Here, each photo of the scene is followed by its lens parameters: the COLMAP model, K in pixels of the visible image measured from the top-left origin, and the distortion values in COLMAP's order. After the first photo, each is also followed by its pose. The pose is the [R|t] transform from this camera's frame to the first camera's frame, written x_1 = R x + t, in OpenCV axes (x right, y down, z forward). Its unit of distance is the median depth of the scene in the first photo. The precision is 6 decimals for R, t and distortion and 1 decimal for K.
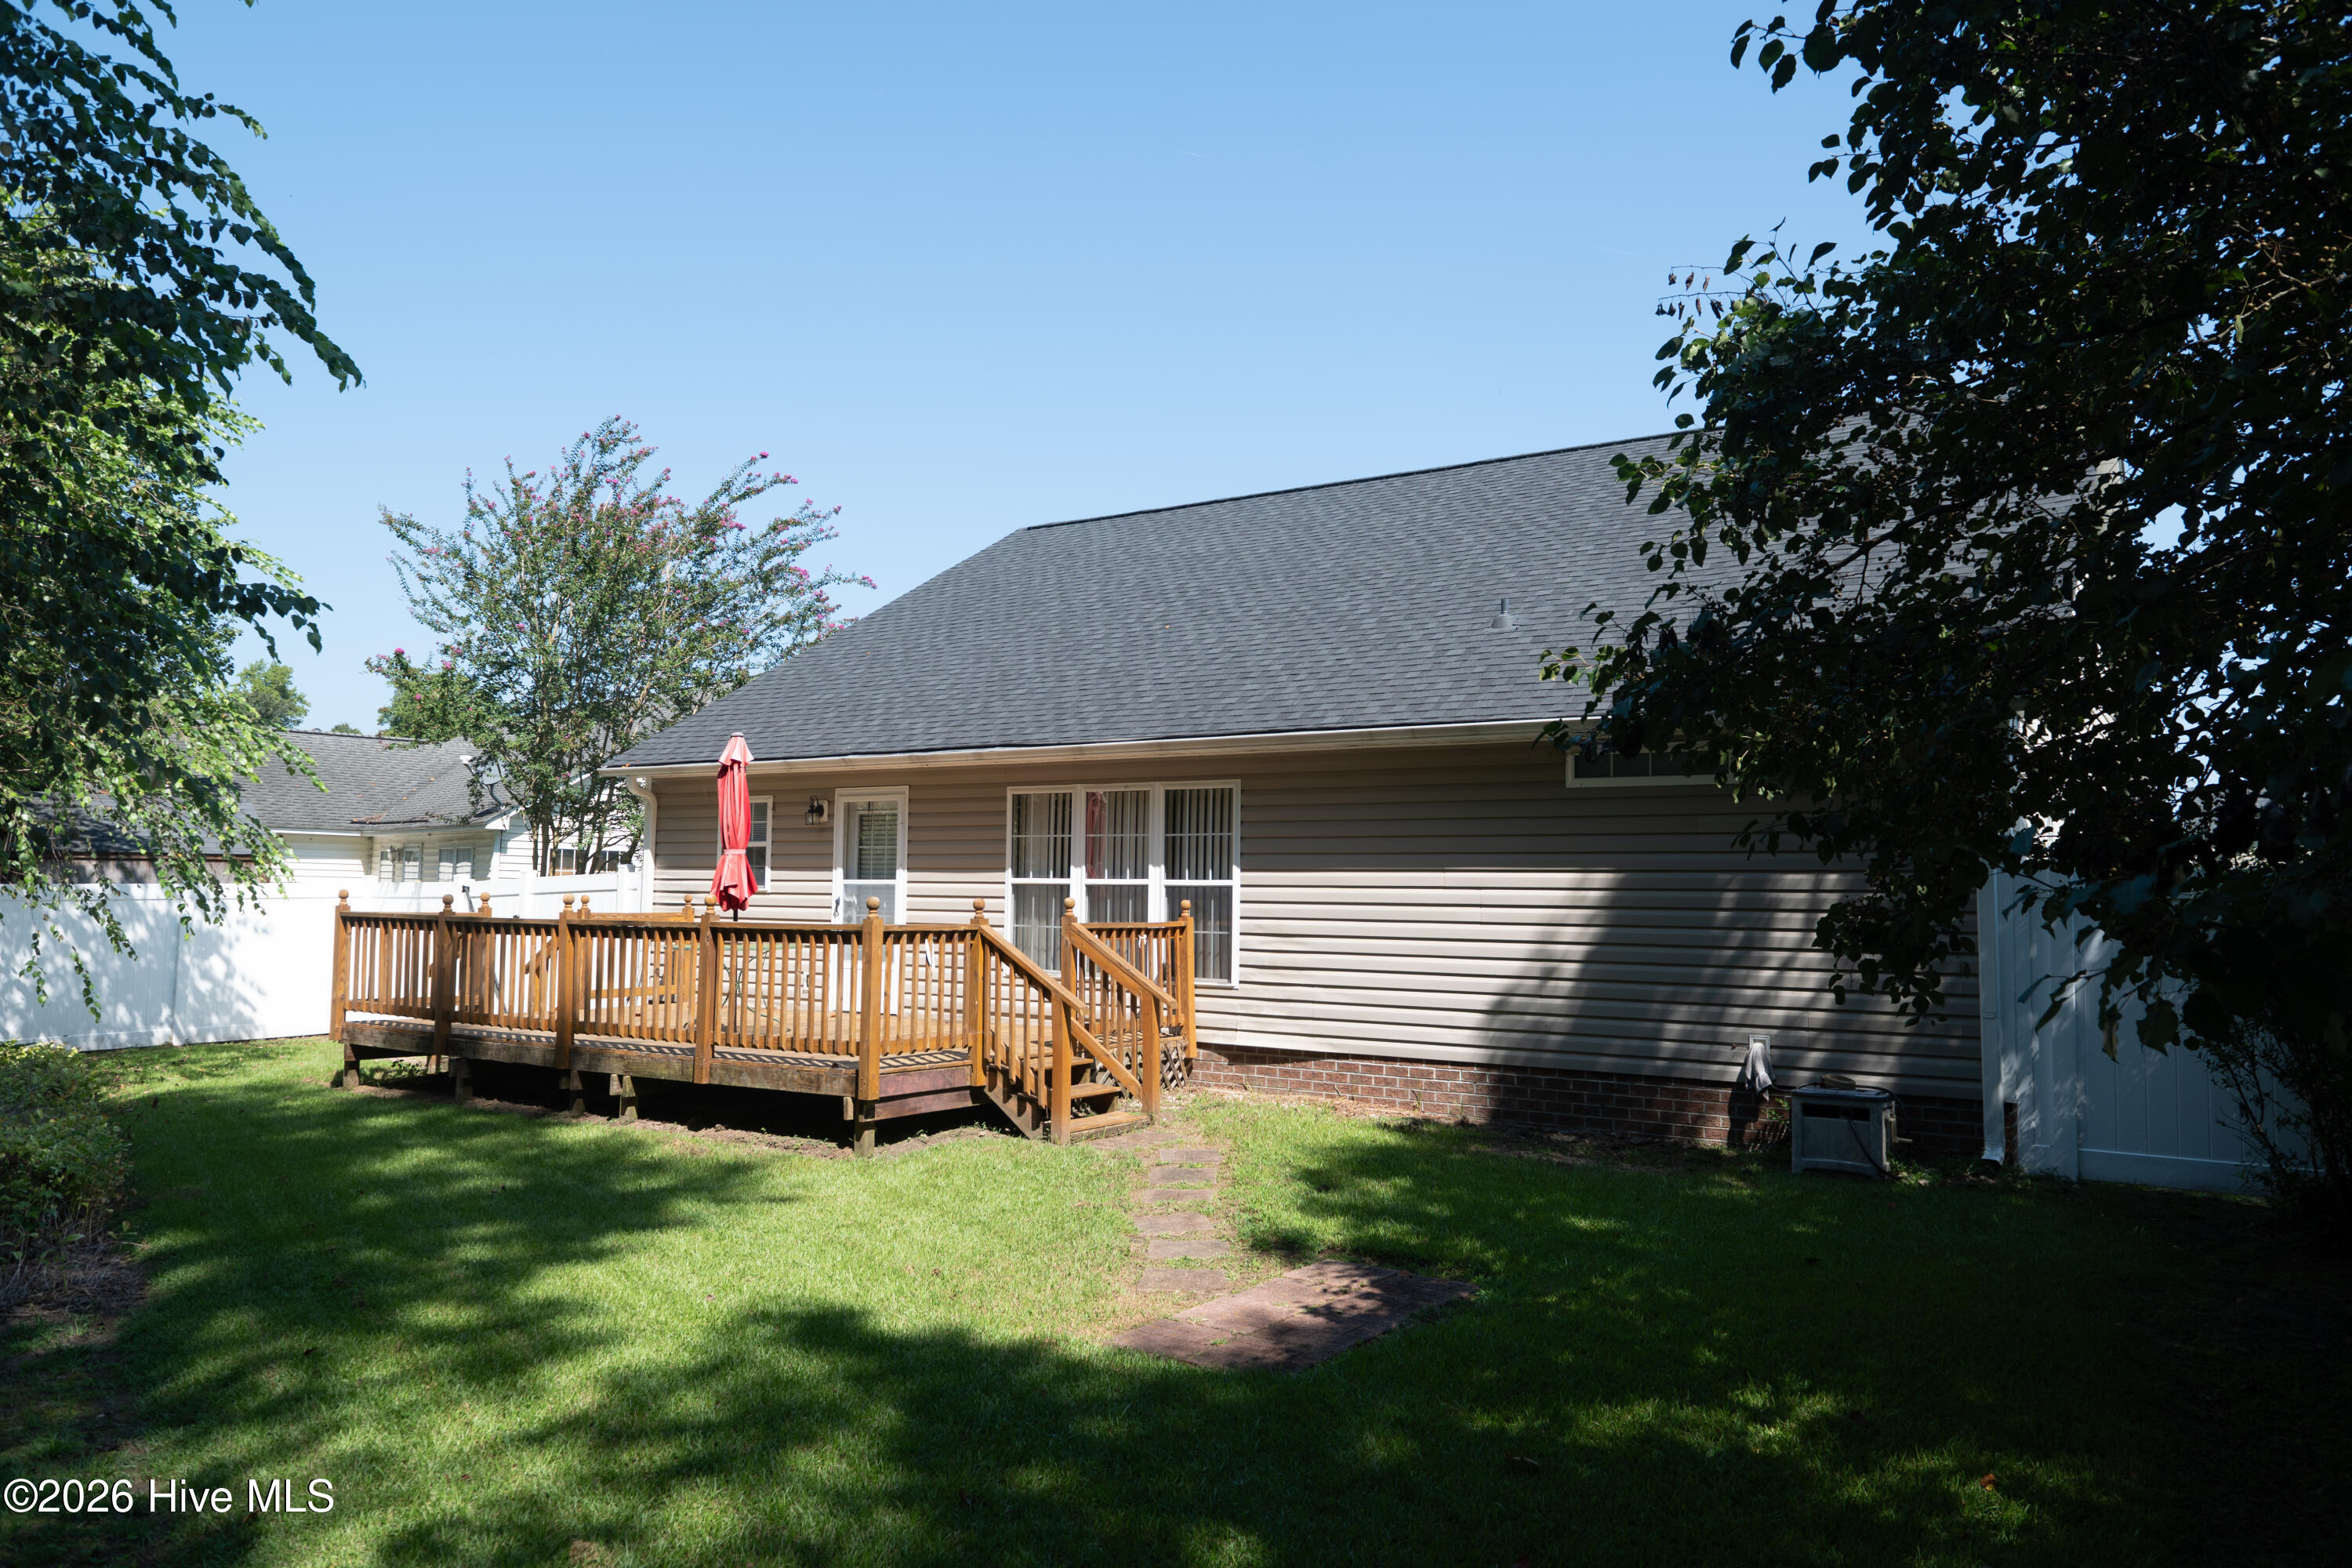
lens RADIAL K [[1583.7, 0, 1166.9], [0, 1583.7, 788.1], [0, 0, 1]] dist [-0.002410, 0.001329]
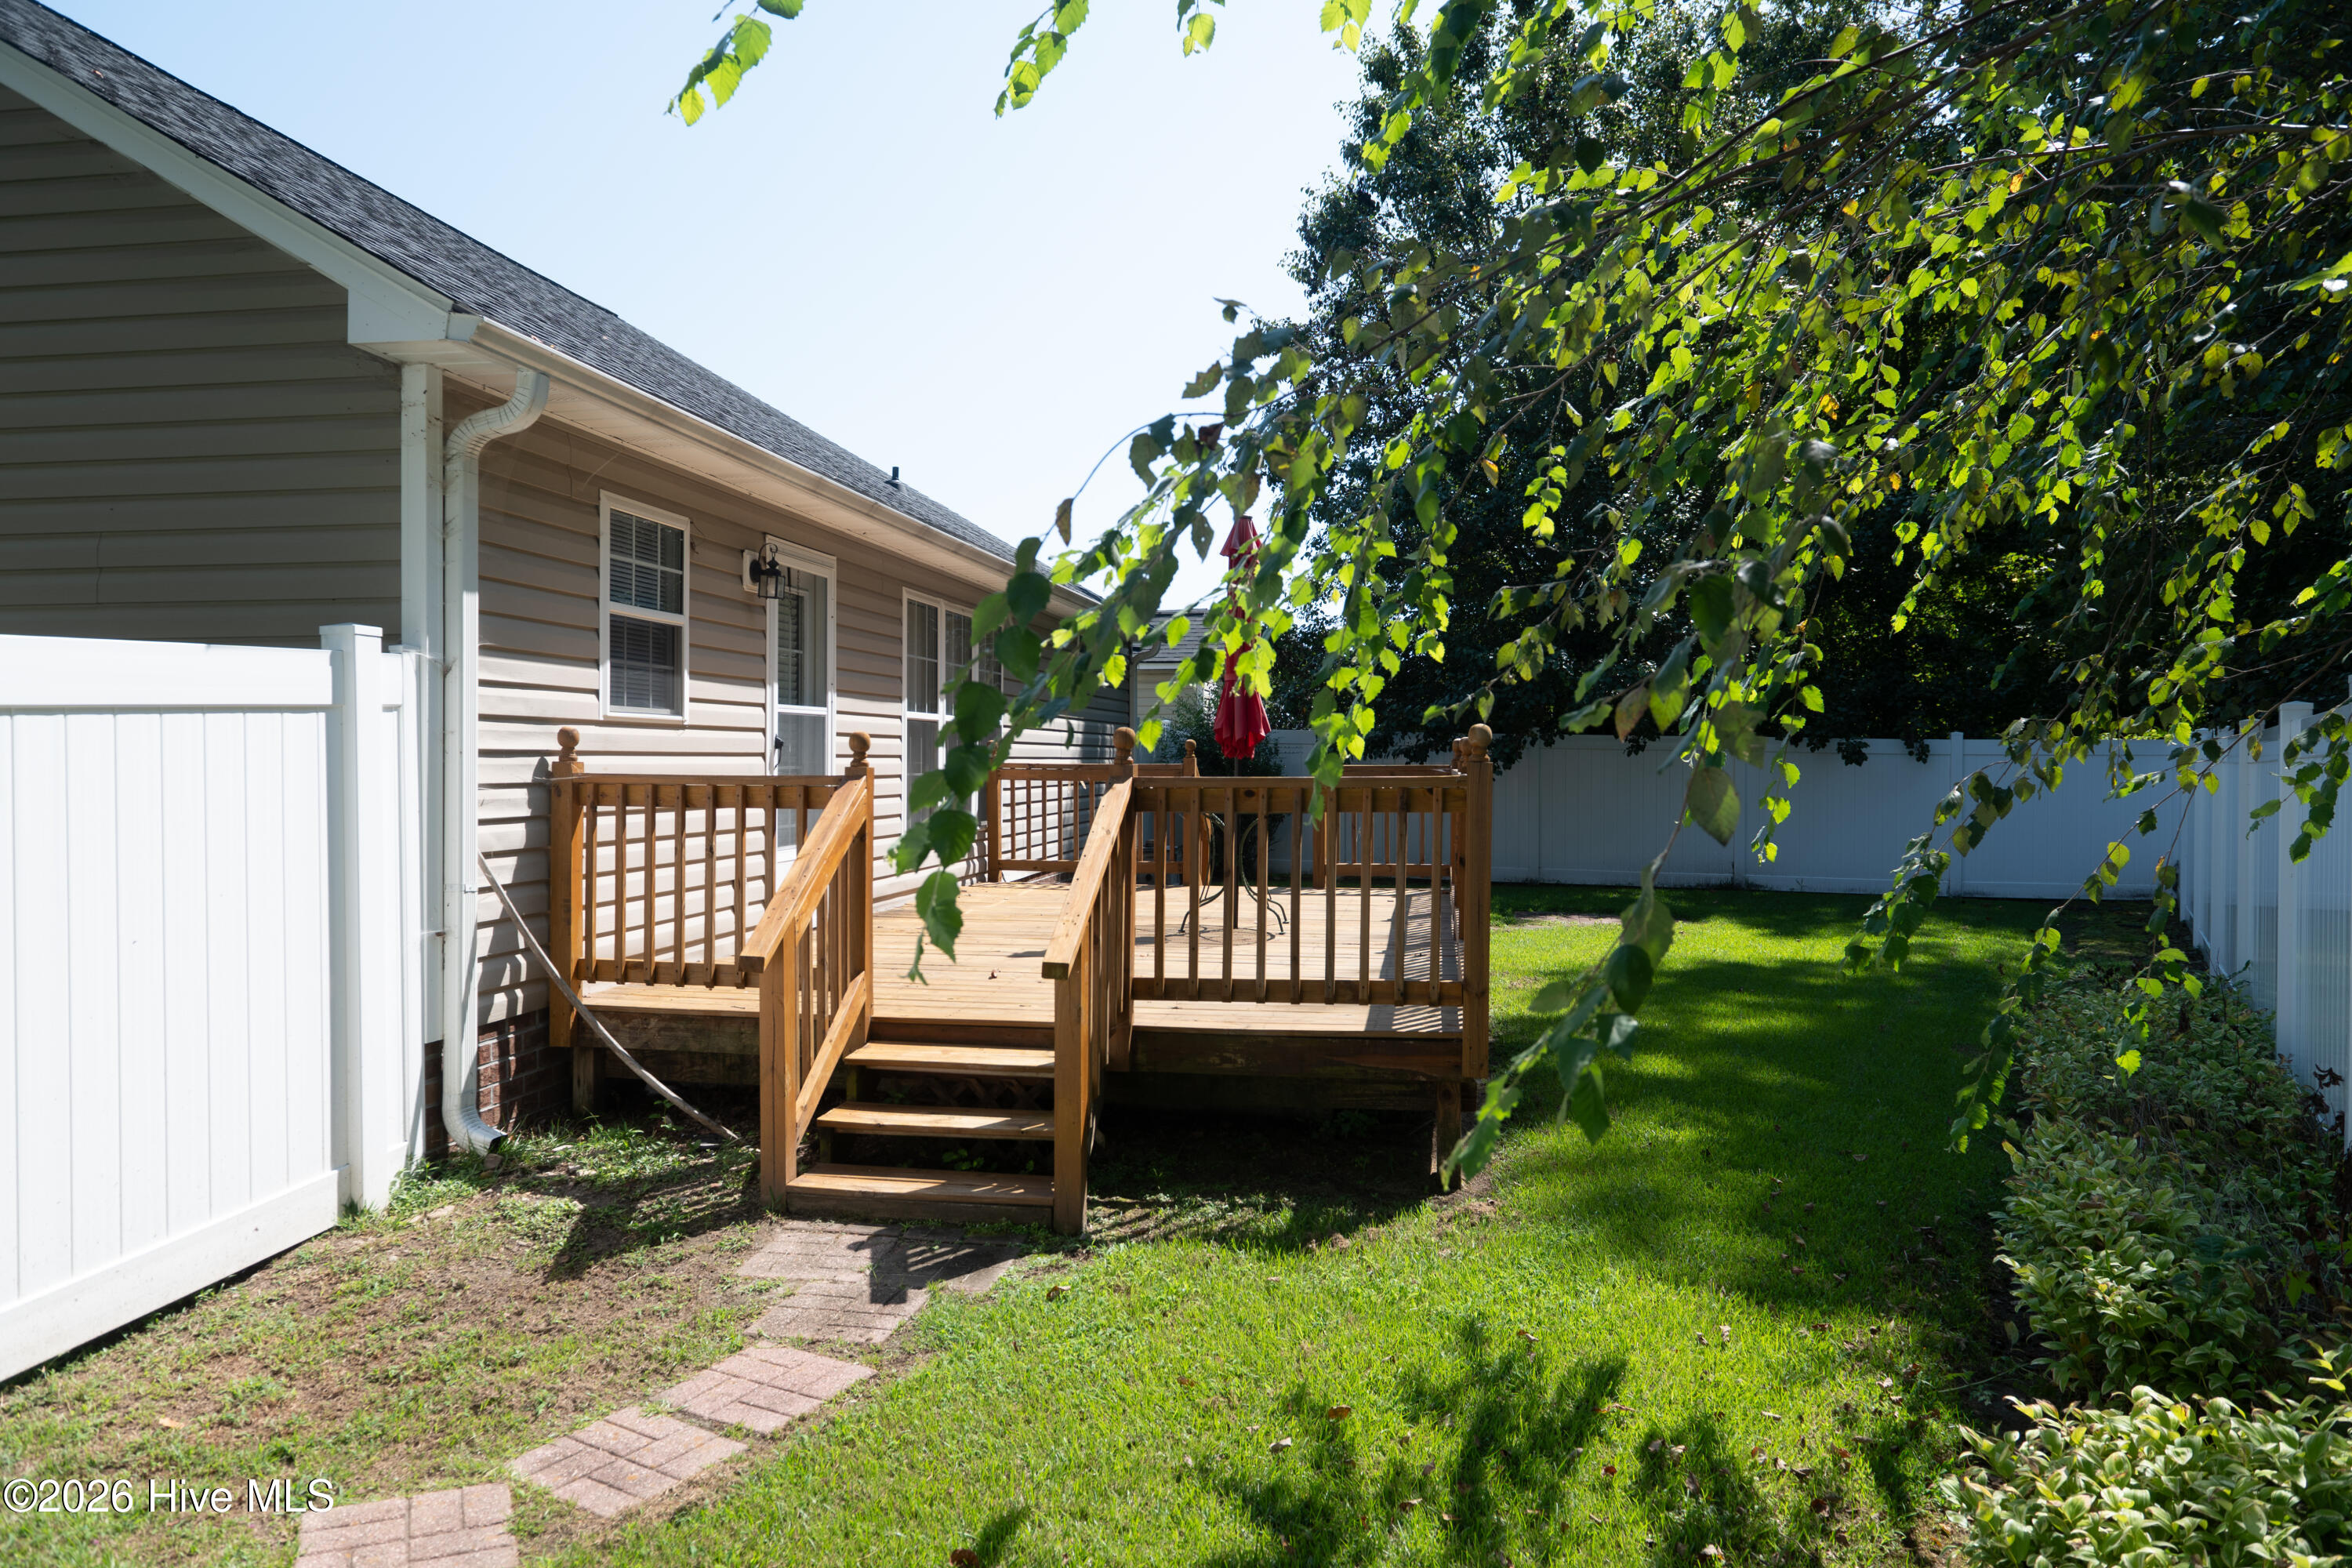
lens RADIAL K [[1583.7, 0, 1174.9], [0, 1583.7, 780.0], [0, 0, 1]] dist [-0.002410, 0.001329]
pose [[-0.422885, -0.046775, 0.904976, -0.769276], [-0.100754, 0.994902, 0.004342, 0.067893], [-0.900565, -0.089343, -0.425441, 1.109851]]
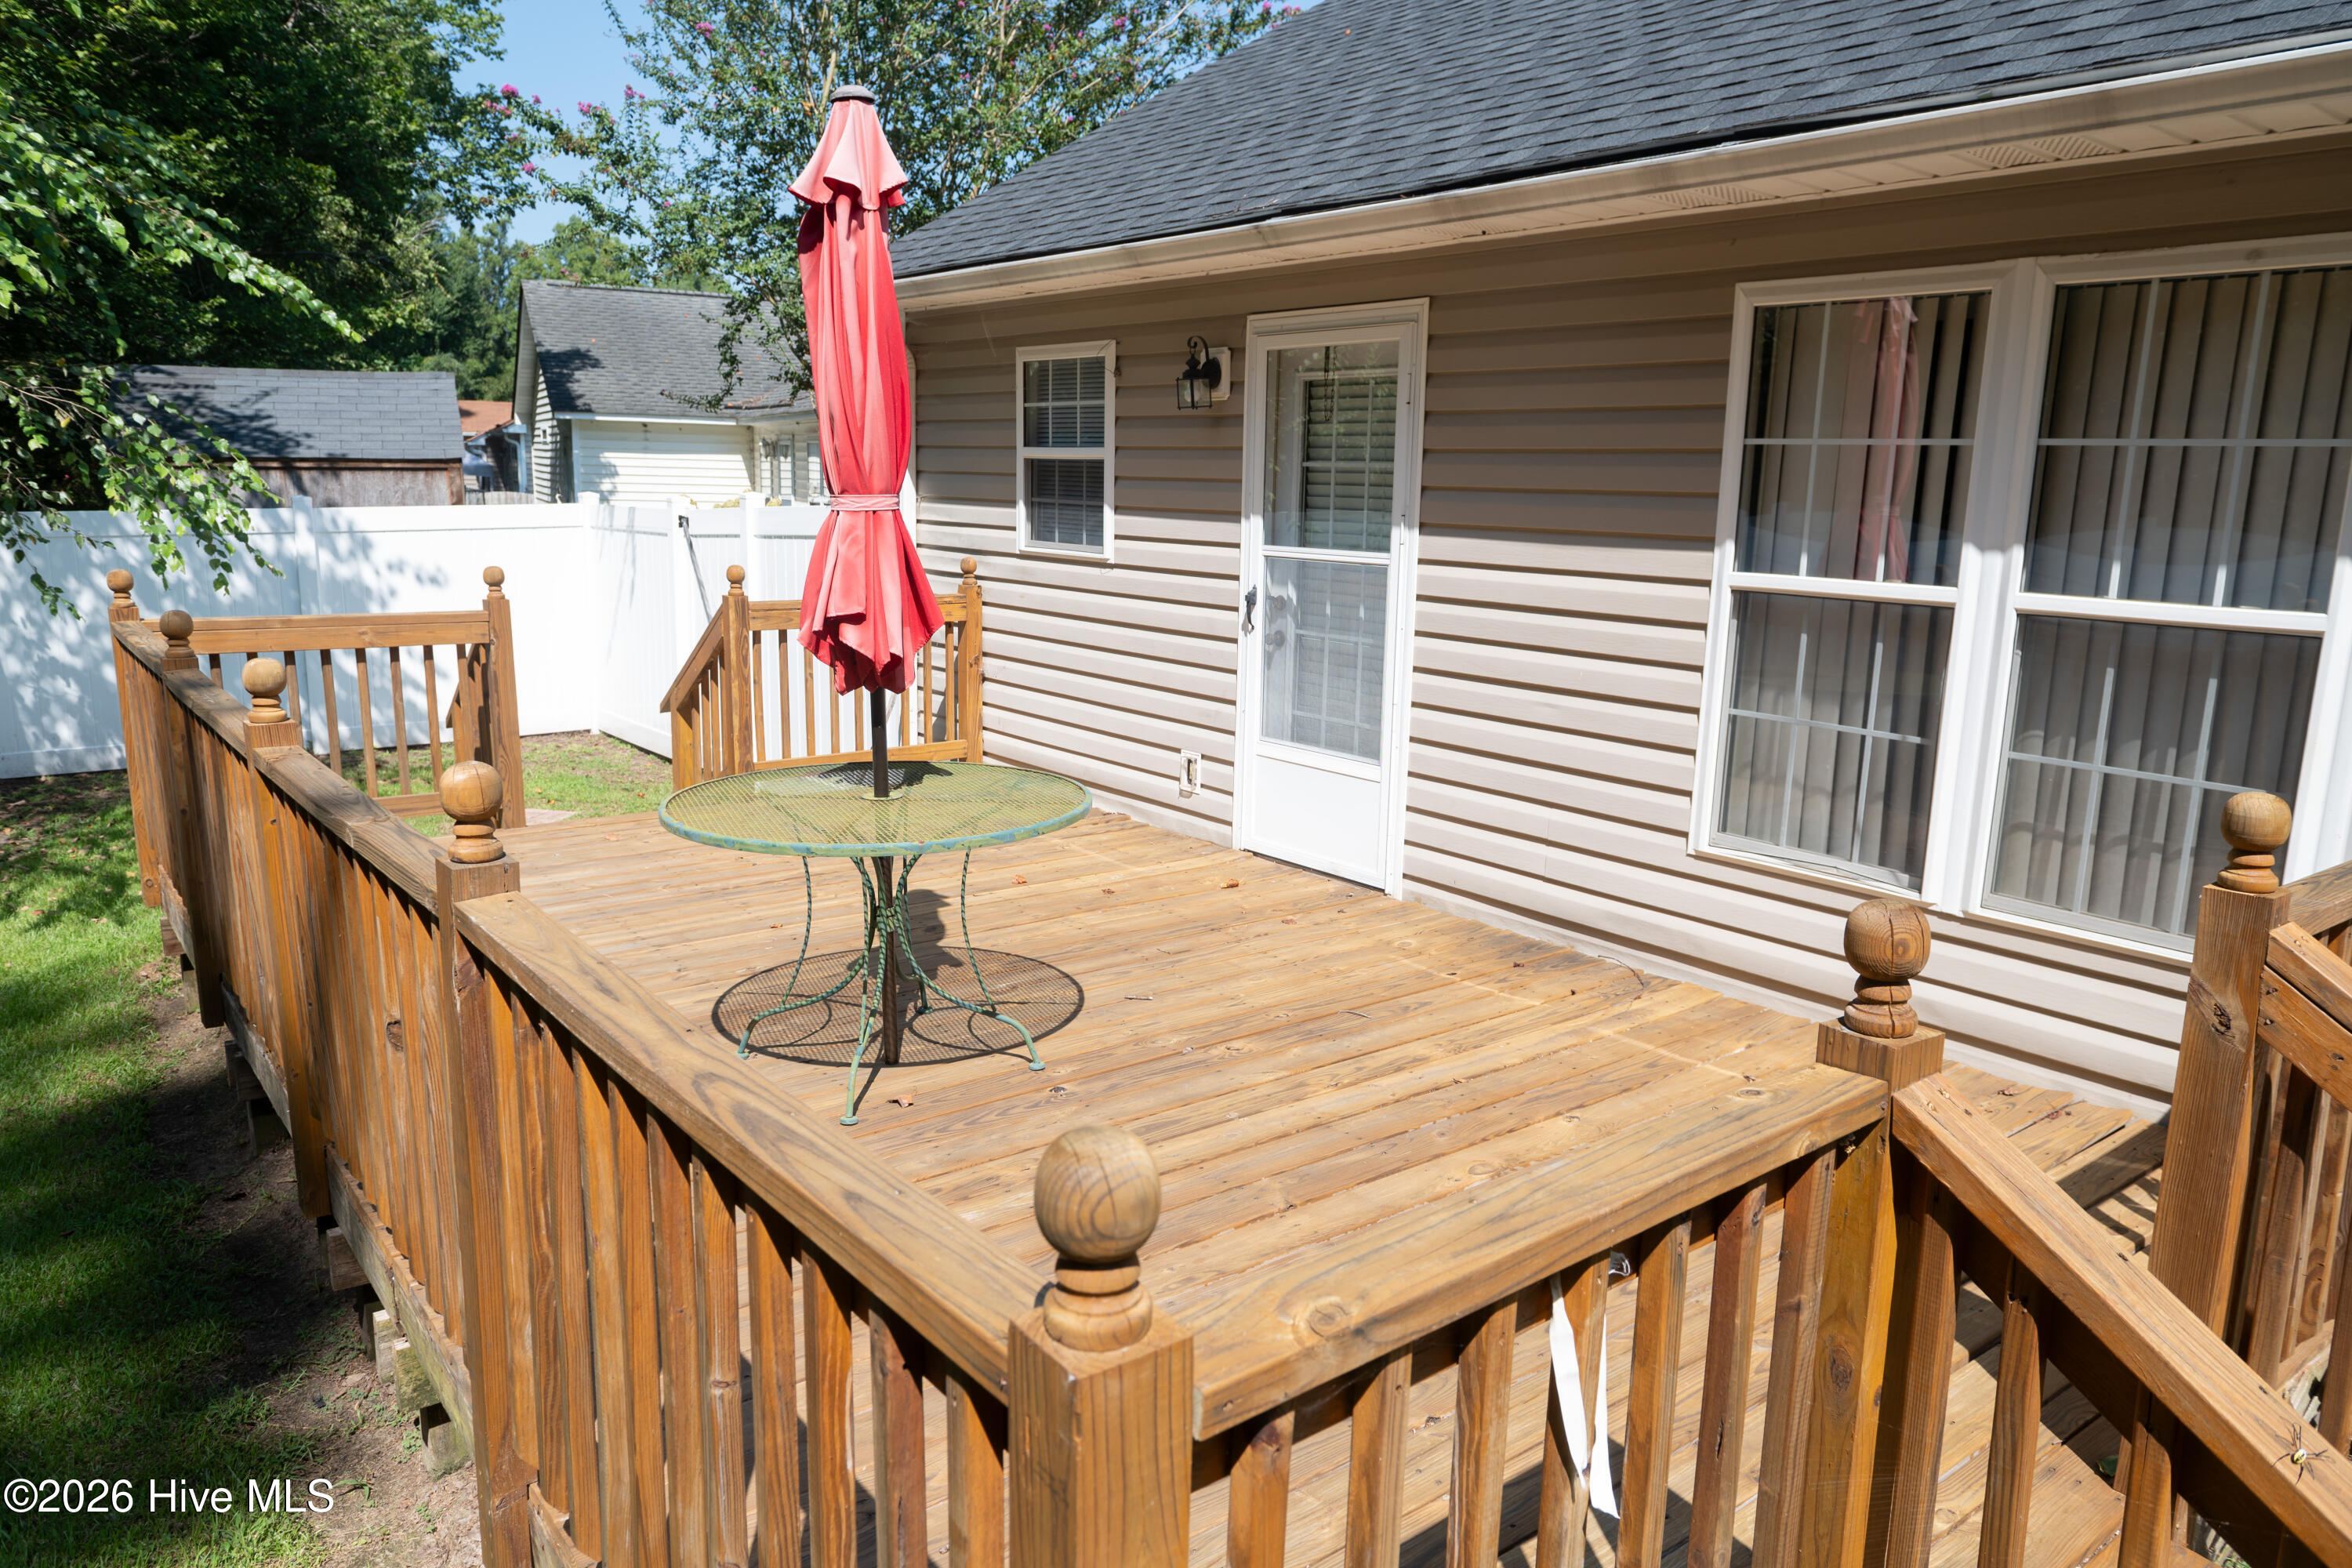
lens RADIAL K [[1583.7, 0, 1172.4], [0, 1583.7, 794.6], [0, 0, 1]] dist [-0.002410, 0.001329]
pose [[0.951691, 0.065515, -0.299987, -0.099198], [0.015400, 0.965559, 0.259727, 0.013164], [0.306671, -0.251800, 0.917905, 0.598313]]
